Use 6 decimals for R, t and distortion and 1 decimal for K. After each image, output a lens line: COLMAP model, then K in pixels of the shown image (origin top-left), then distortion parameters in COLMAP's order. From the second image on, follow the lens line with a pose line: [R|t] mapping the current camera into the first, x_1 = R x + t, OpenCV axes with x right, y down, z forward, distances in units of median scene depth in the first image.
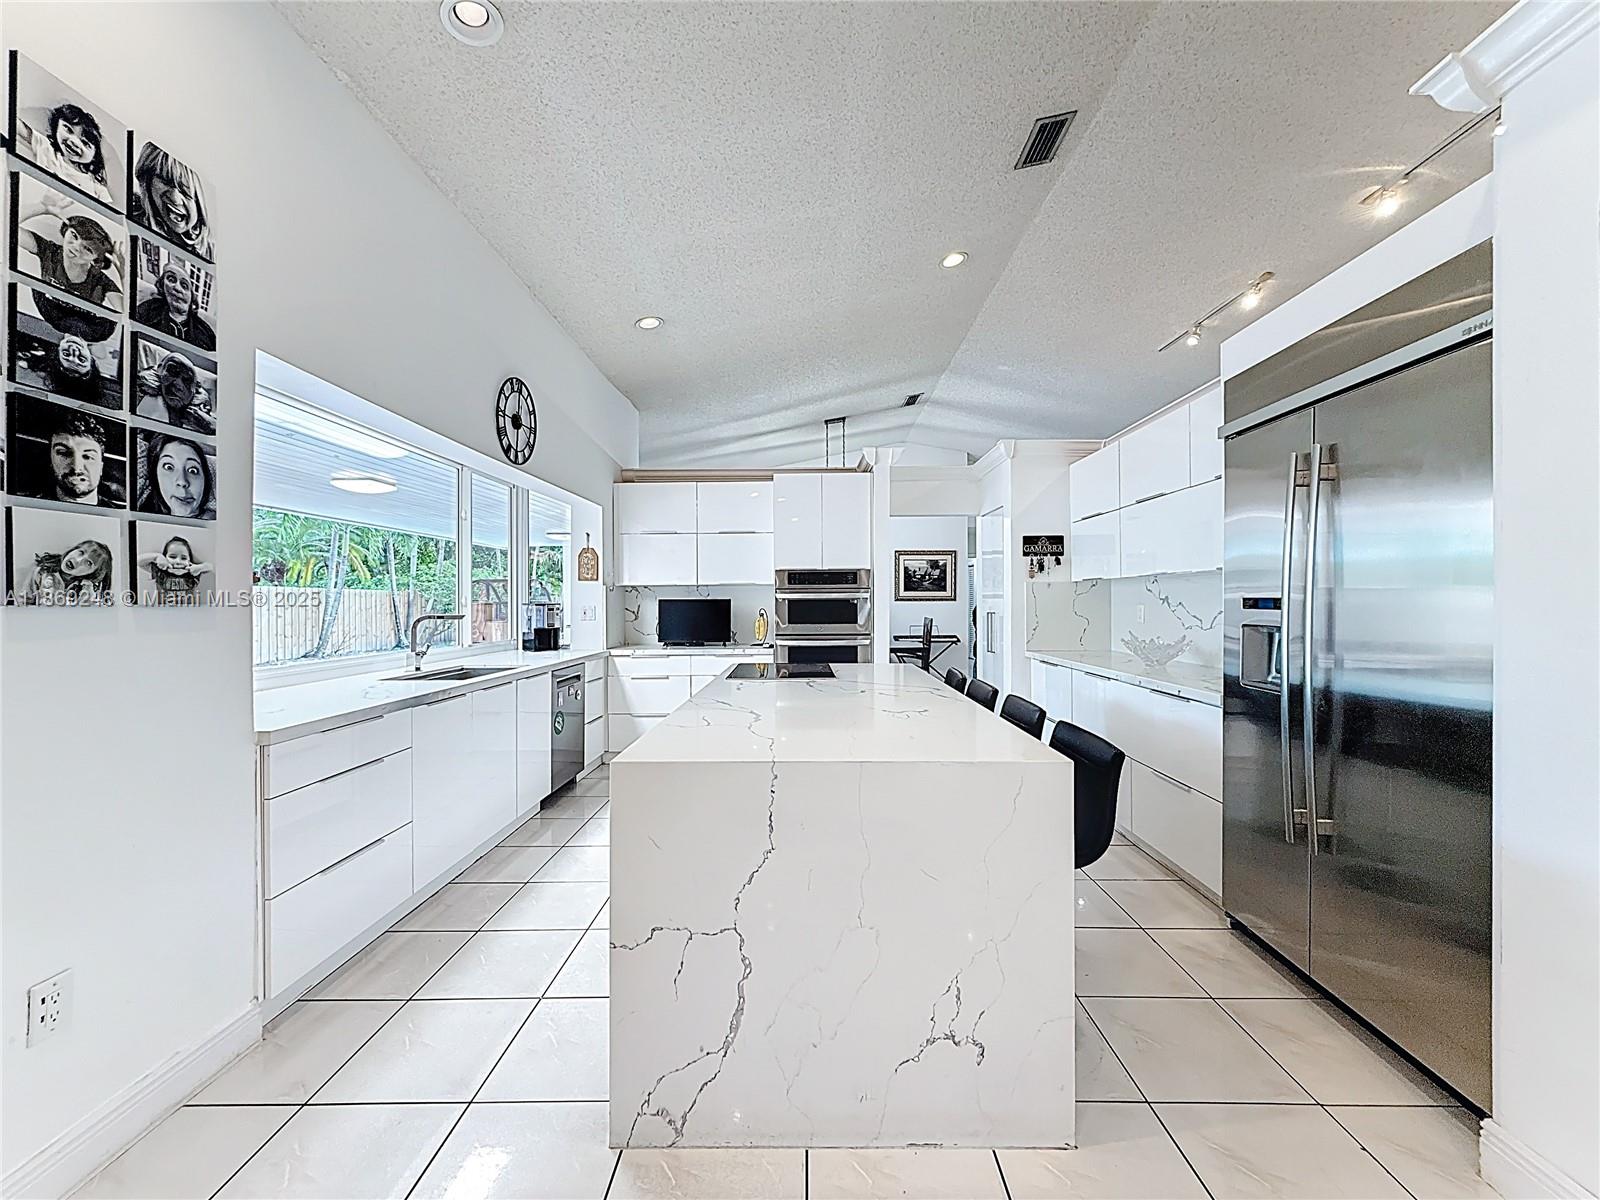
lens RADIAL K [[643.2, 0, 800.3], [0, 643.2, 603.6], [0, 0, 1]] dist [0.002711, -0.000783]
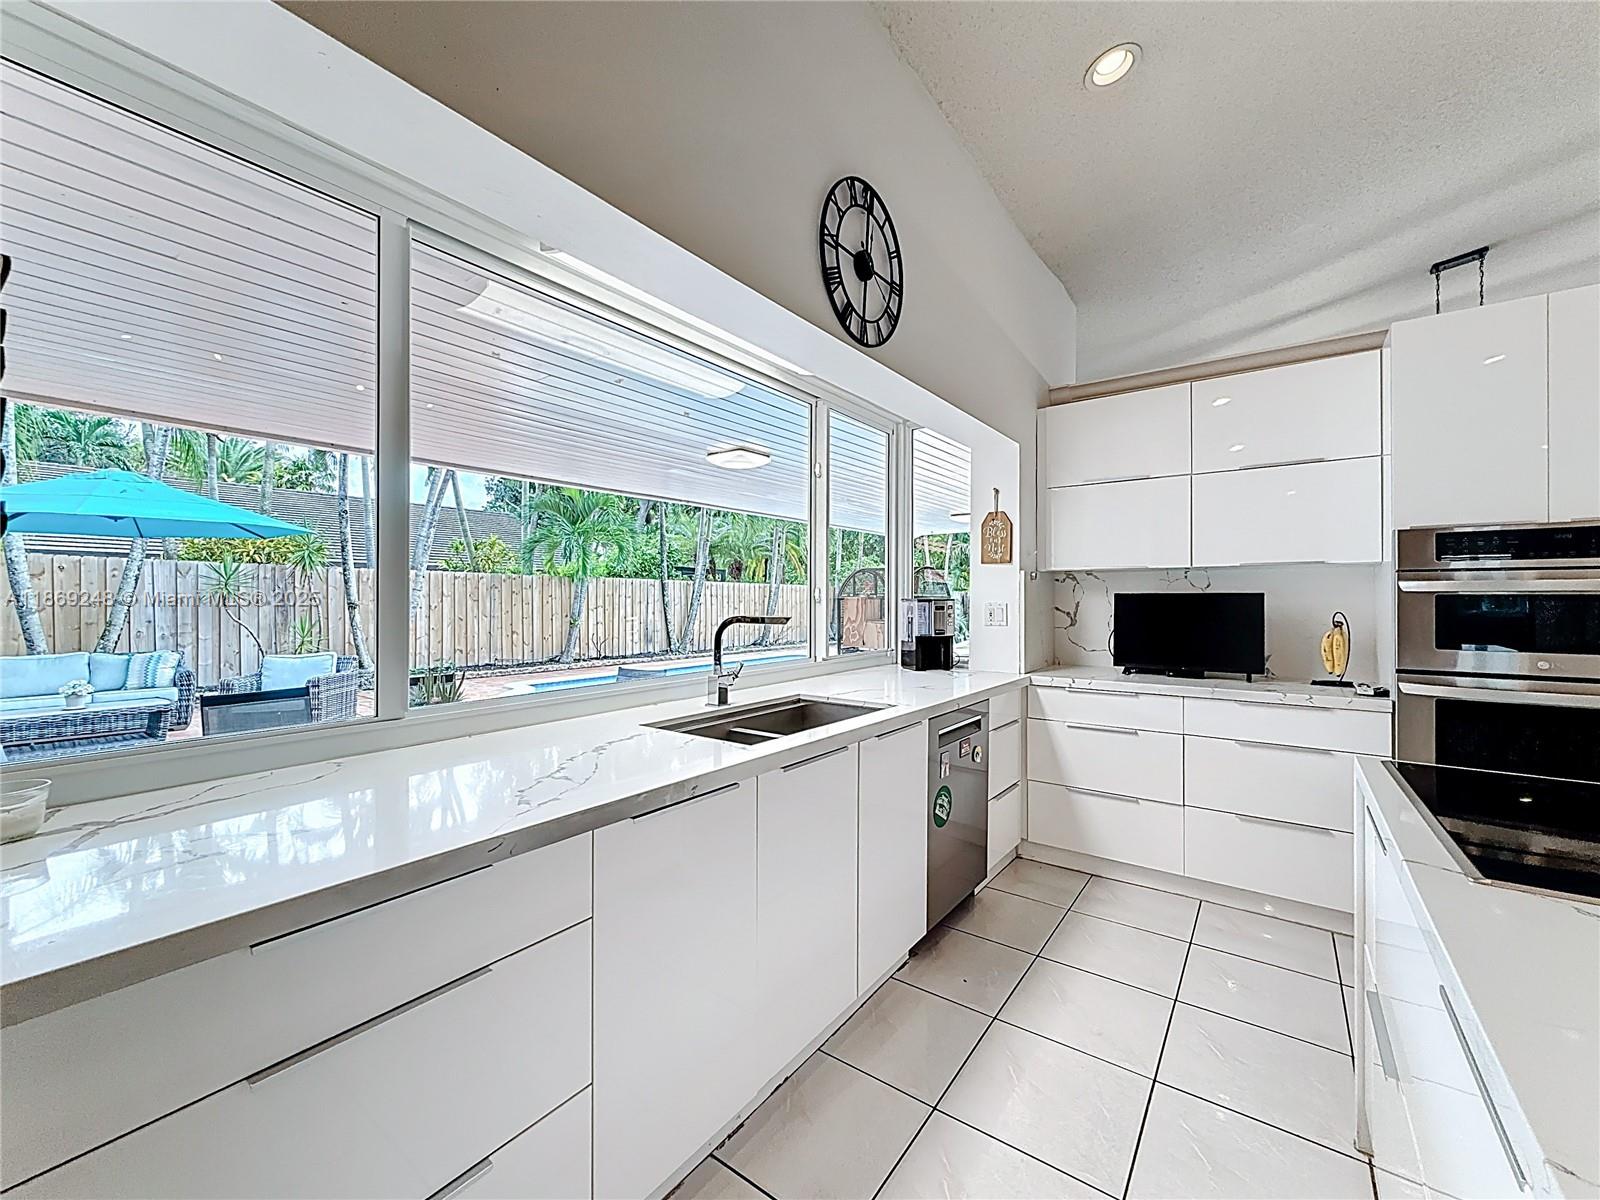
lens RADIAL K [[643.2, 0, 806.5], [0, 643.2, 592.3], [0, 0, 1]] dist [0.002711, -0.000783]
pose [[0.816758, 0.001206, -0.576978, -0.119112], [-0.007337, 0.999939, -0.008295, -0.000465], [0.576933, 0.011008, 0.816717, 0.382302]]
